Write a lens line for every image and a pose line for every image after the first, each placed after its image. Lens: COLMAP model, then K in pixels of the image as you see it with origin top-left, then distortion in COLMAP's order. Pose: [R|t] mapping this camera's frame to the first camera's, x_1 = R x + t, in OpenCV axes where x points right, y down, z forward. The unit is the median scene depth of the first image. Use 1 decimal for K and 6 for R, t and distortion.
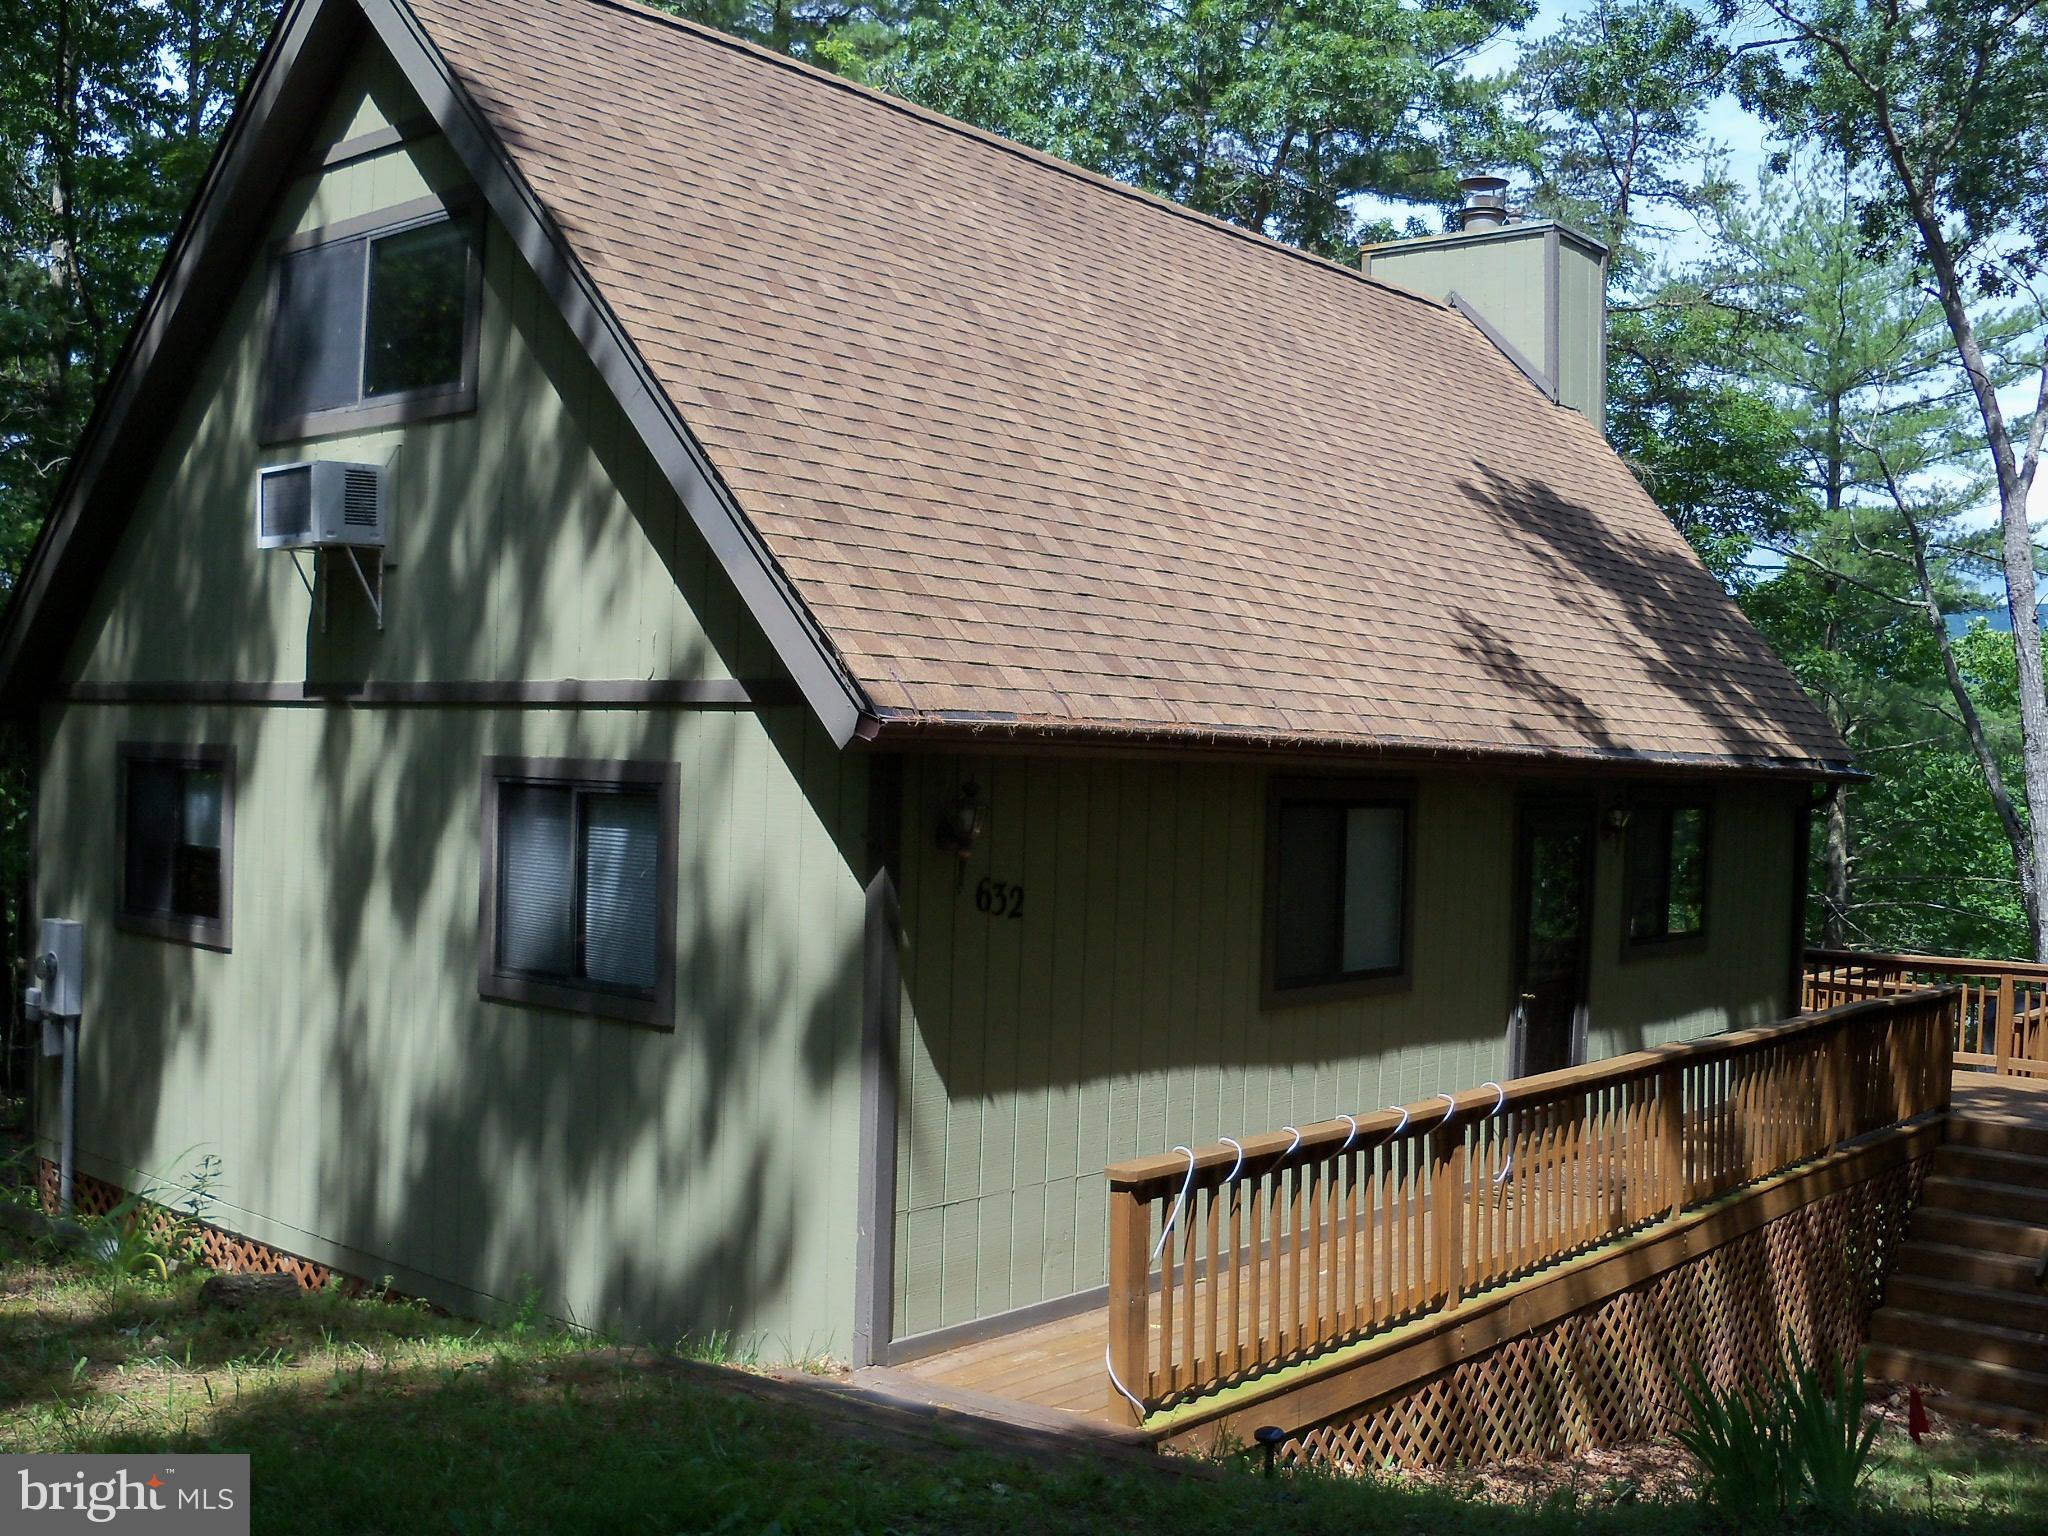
lens RADIAL K [[2115.2, 0, 1024.0], [0, 2115.2, 768.0], [0, 0, 1]] dist [-0.229236, 0.246860]
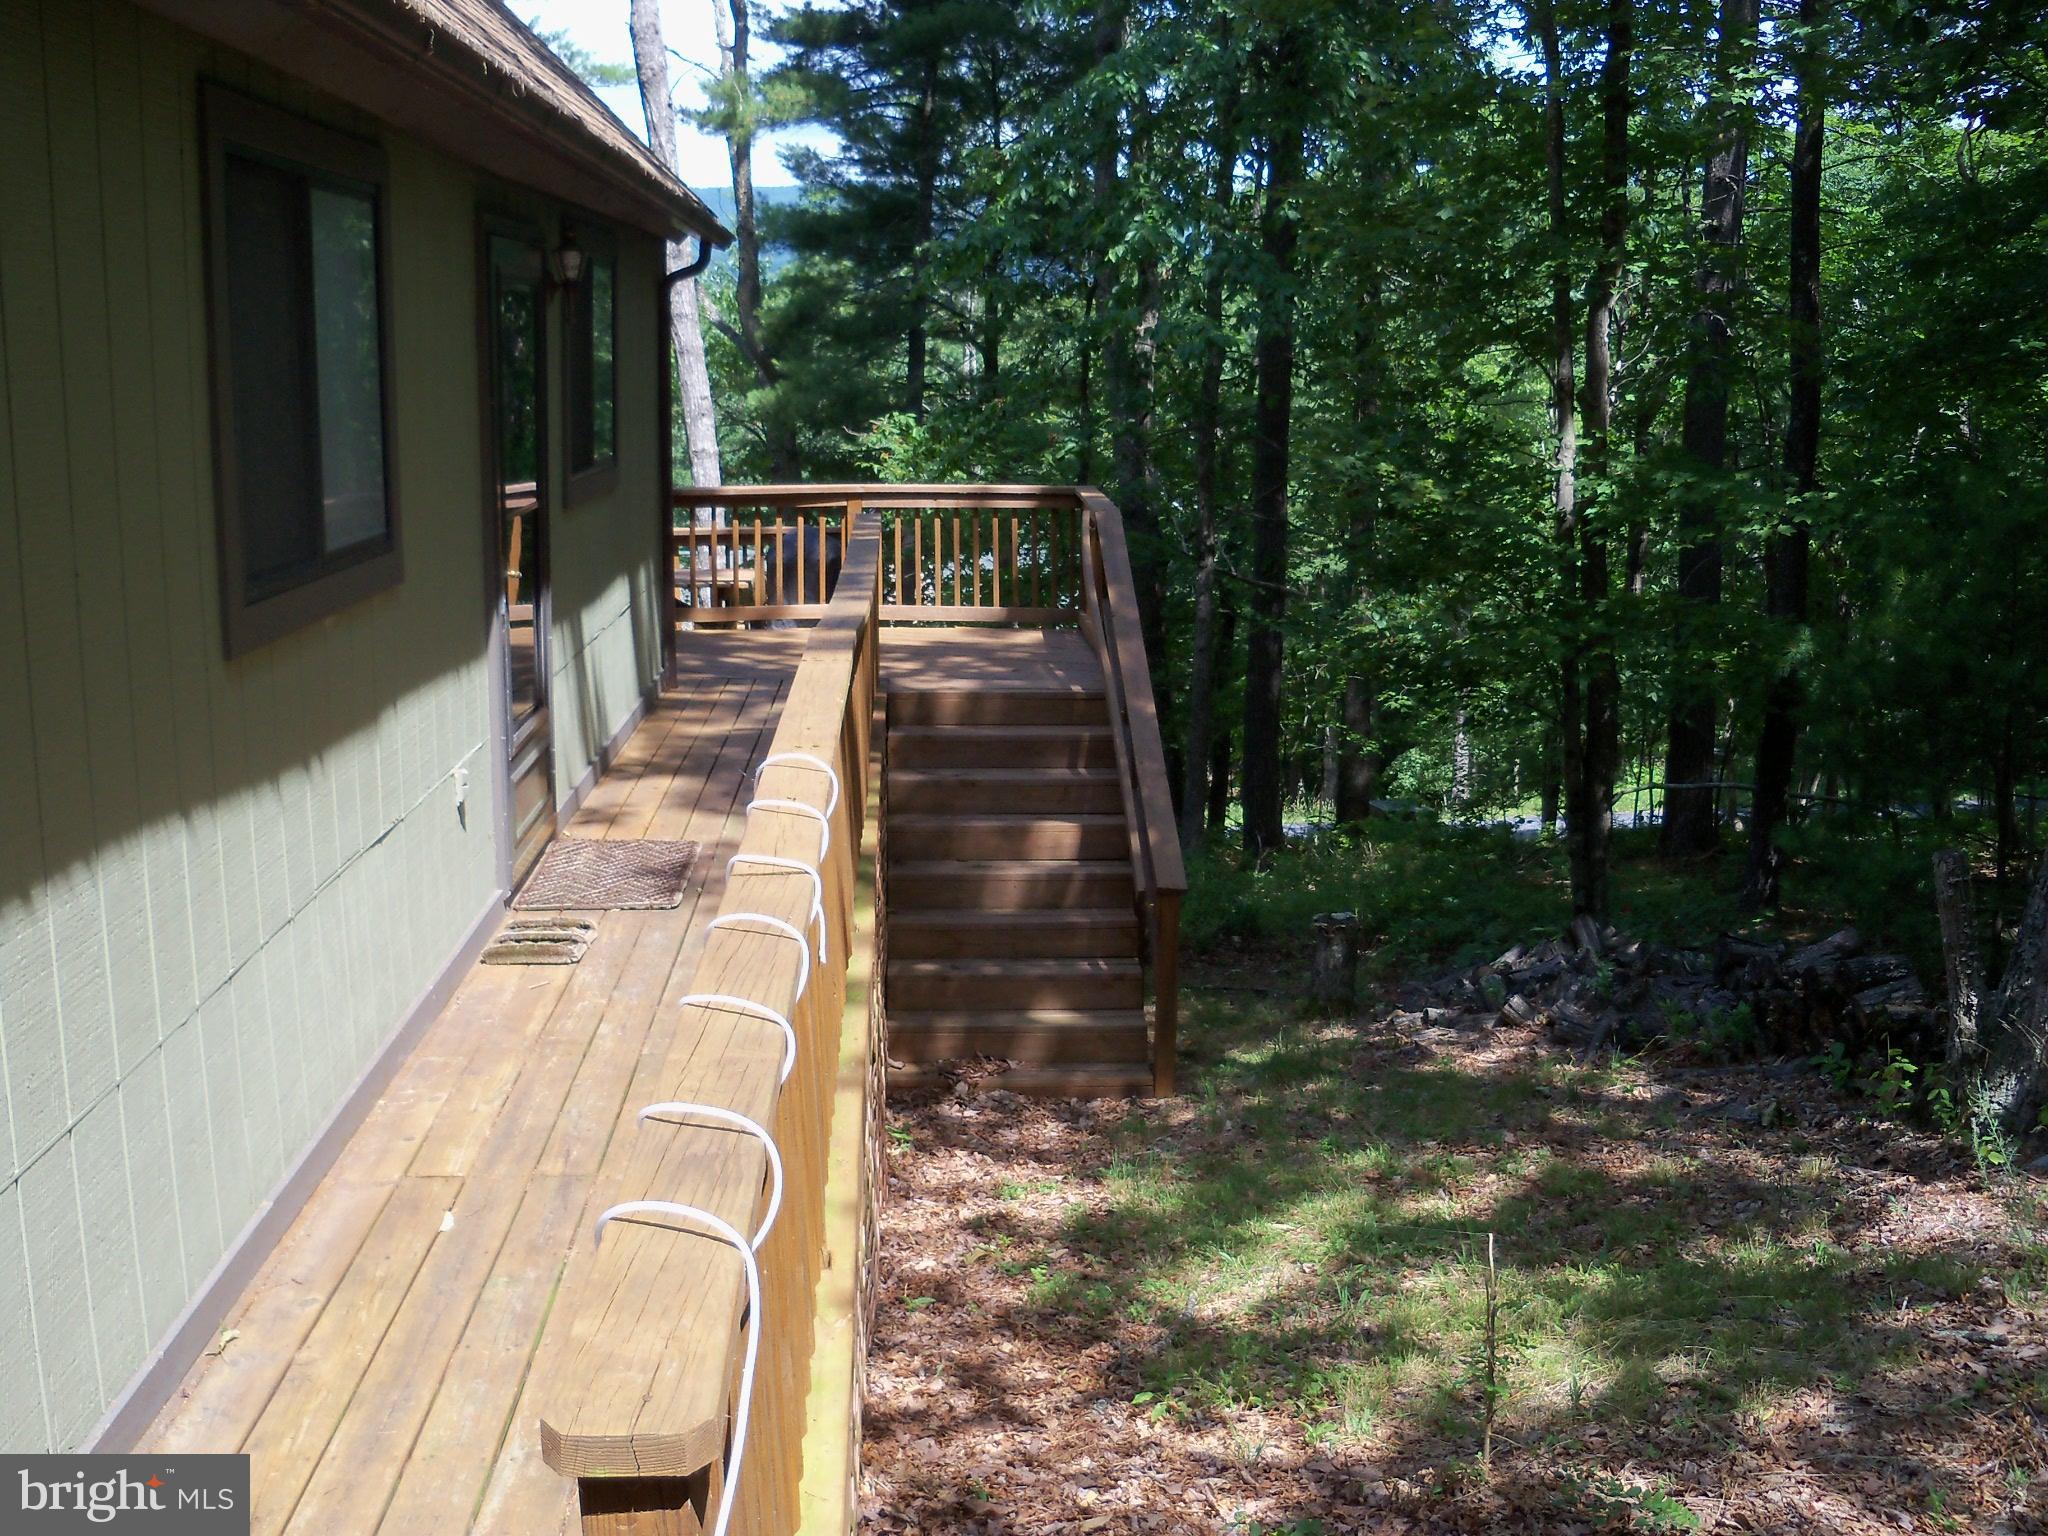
lens RADIAL K [[2115.2, 0, 1024.0], [0, 2115.2, 768.0], [0, 0, 1]] dist [-0.229236, 0.246860]
pose [[0.736843, -0.149105, 0.659417, -0.042948], [0.007477, 0.977114, 0.212586, 0.049138], [-0.676023, -0.151712, 0.721094, 0.576589]]
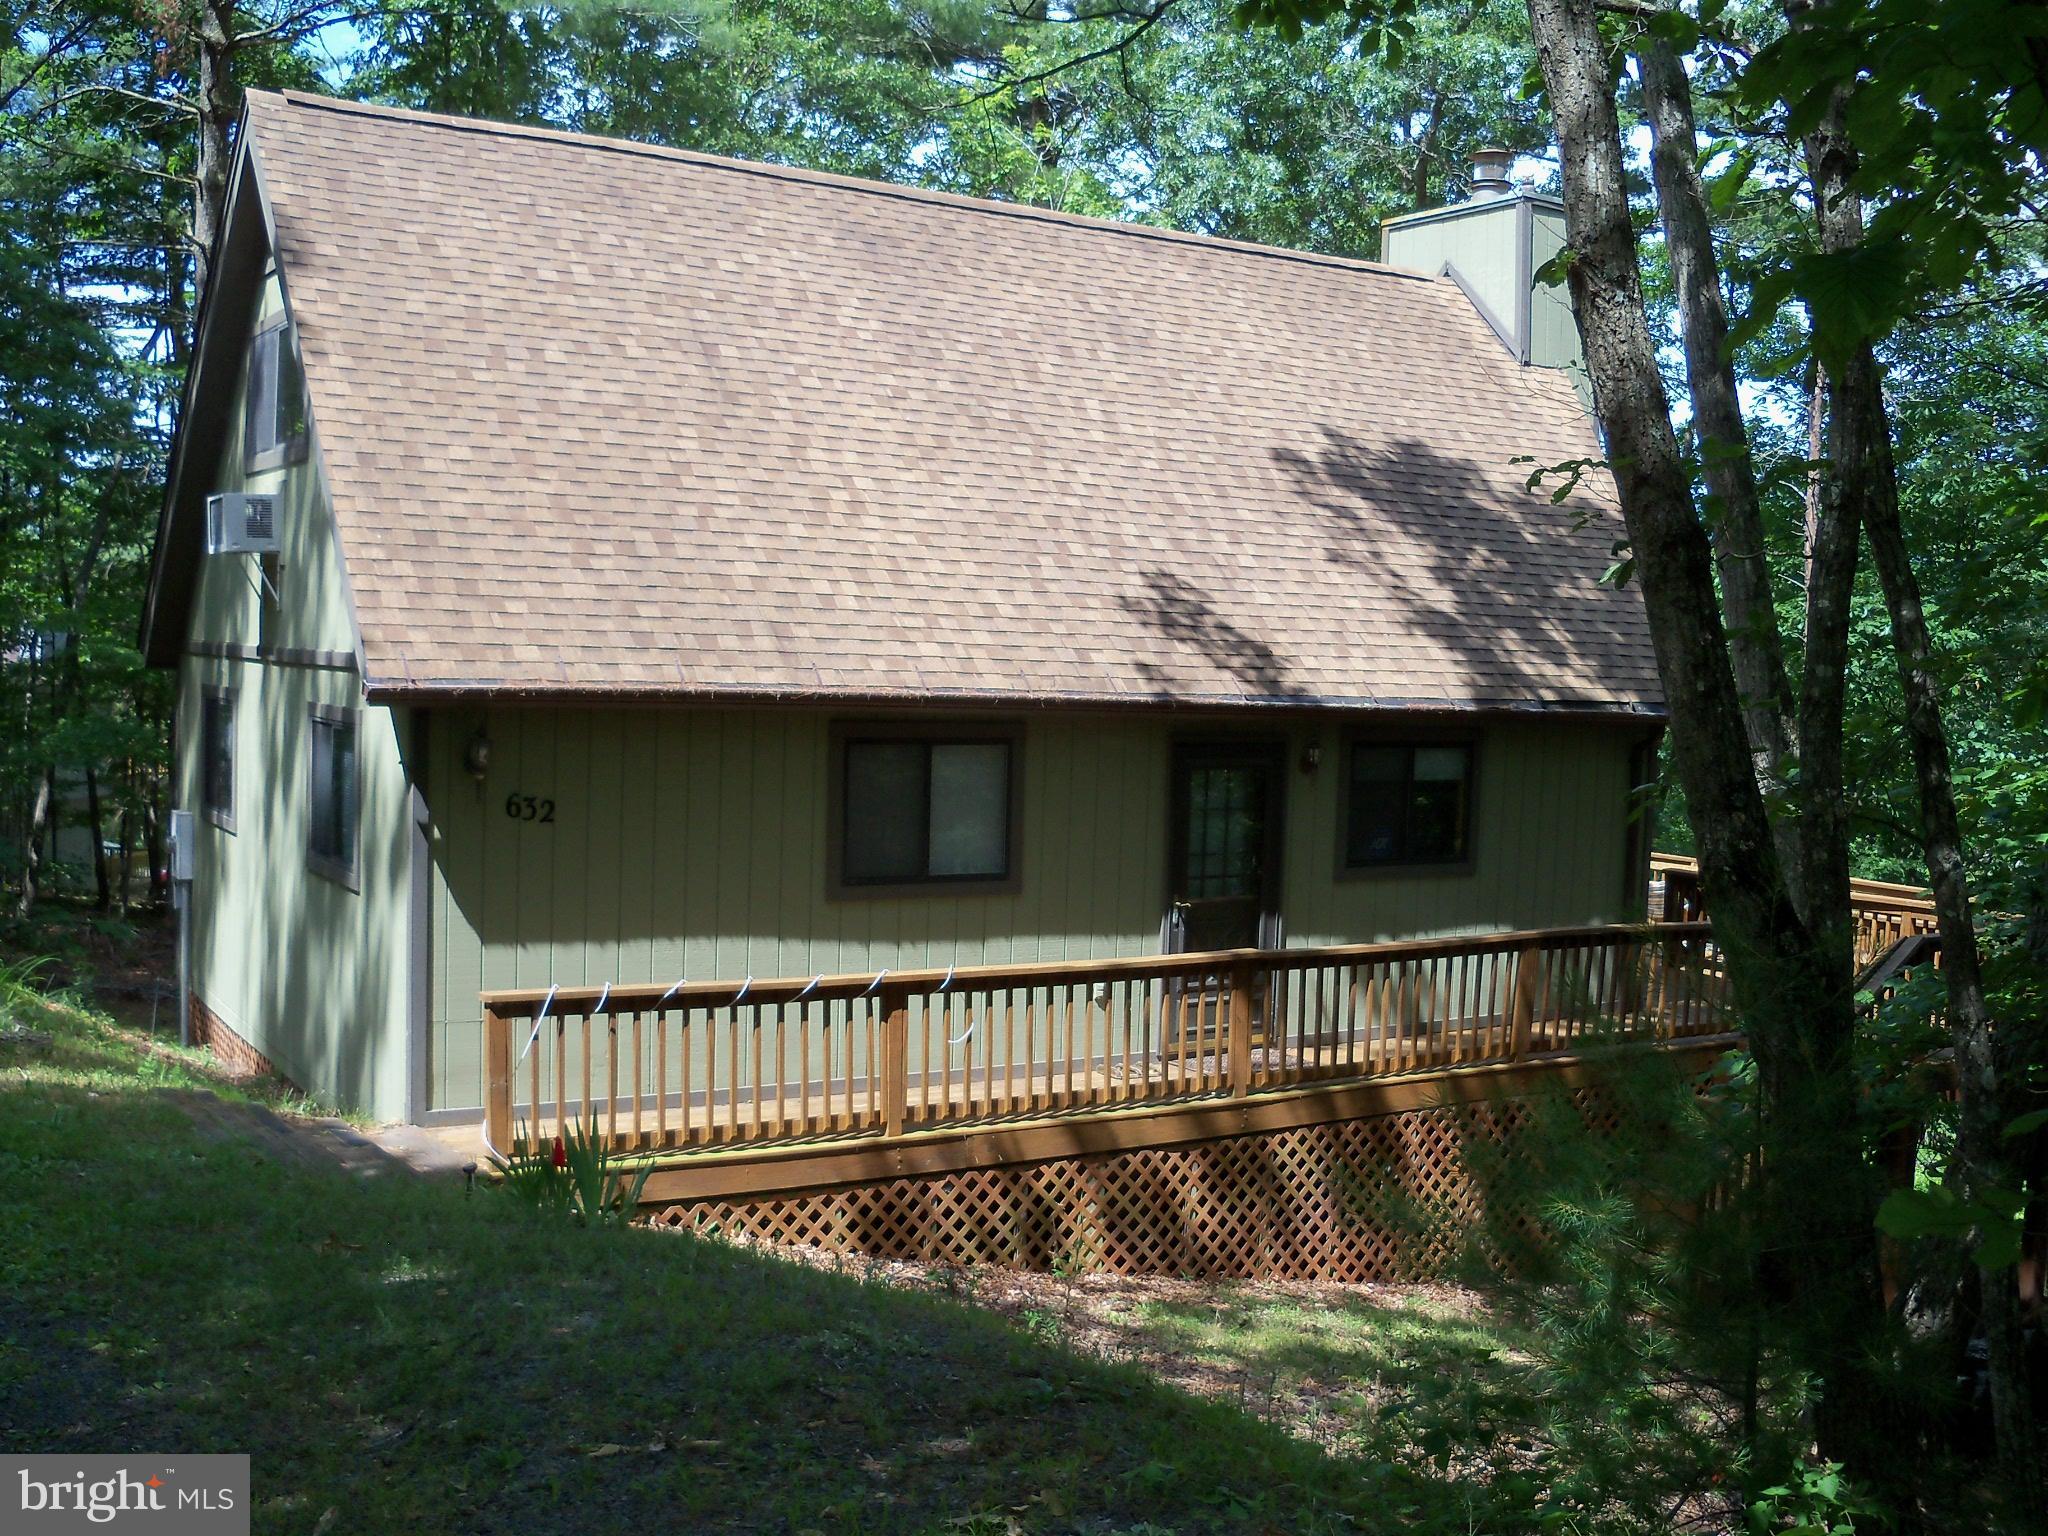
lens RADIAL K [[2115.2, 0, 1024.0], [0, 2115.2, 768.0], [0, 0, 1]] dist [-0.229236, 0.246860]
pose [[0.952592, 0.018093, -0.303711, 0.620384], [-0.004583, 0.998970, 0.045138, -0.025562], [0.304215, -0.041606, 0.951694, -0.196817]]
